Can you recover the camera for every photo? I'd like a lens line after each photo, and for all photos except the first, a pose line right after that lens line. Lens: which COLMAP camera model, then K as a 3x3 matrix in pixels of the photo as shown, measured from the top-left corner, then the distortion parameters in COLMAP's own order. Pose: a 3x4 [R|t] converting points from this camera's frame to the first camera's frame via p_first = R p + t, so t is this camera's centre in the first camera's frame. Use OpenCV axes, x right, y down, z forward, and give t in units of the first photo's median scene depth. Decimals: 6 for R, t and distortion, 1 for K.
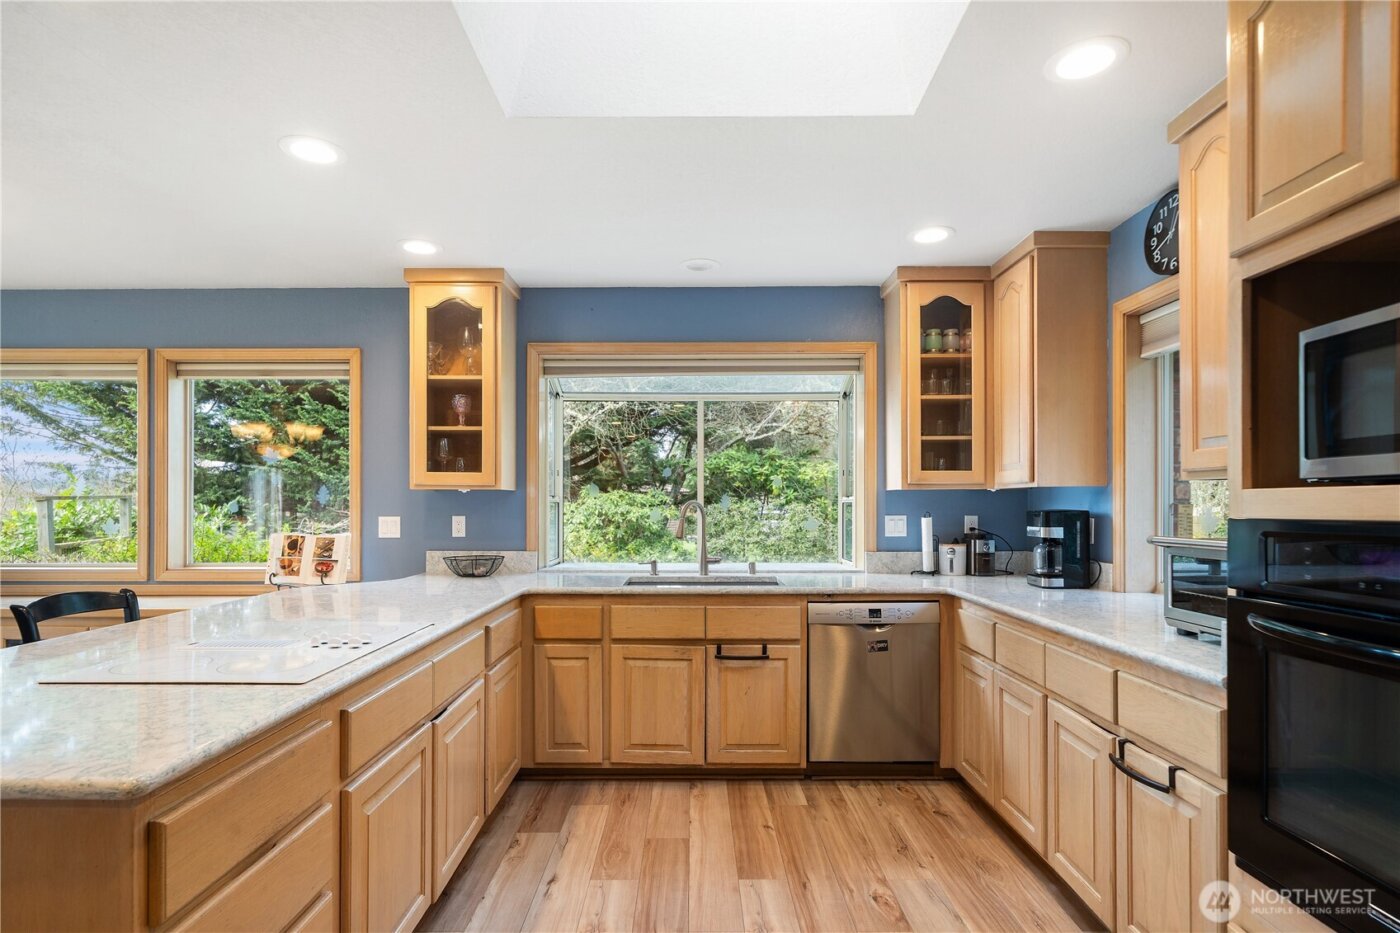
lens RADIAL K [[726.0, 0, 696.6], [0, 726.0, 505.4], [0, 0, 1]] dist [0.001688, -0.000525]
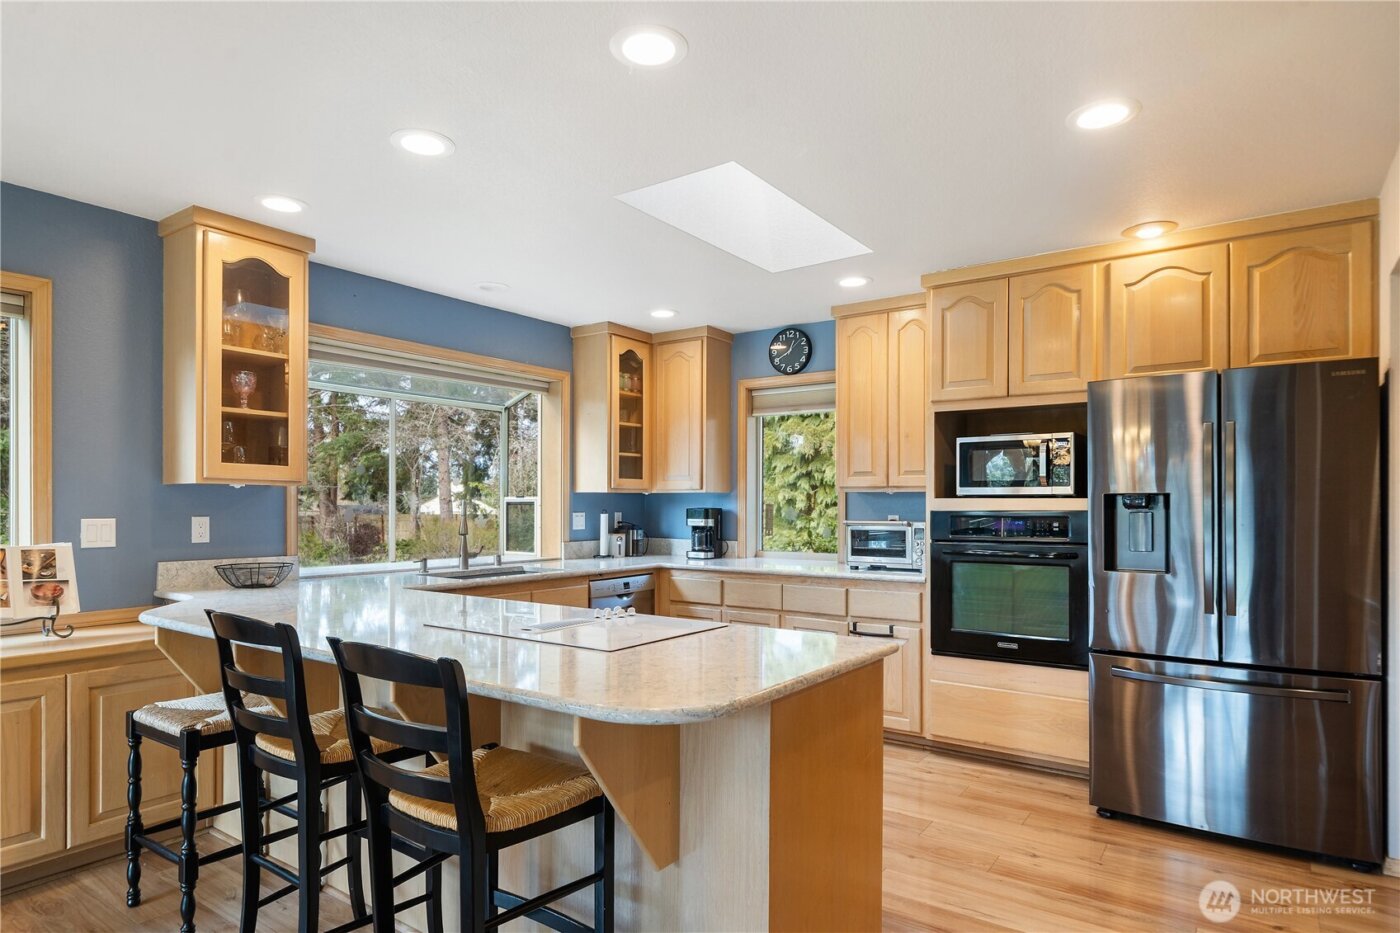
lens RADIAL K [[785.2, 0, 693.6], [0, 785.2, 502.2], [0, 0, 1]] dist [-0.002706, 0.001578]
pose [[0.580861, 0.004038, 0.813993, -0.854333], [-0.001817, 0.999992, -0.003664, 0.000732], [-0.814001, 0.000649, 0.580863, 0.060771]]
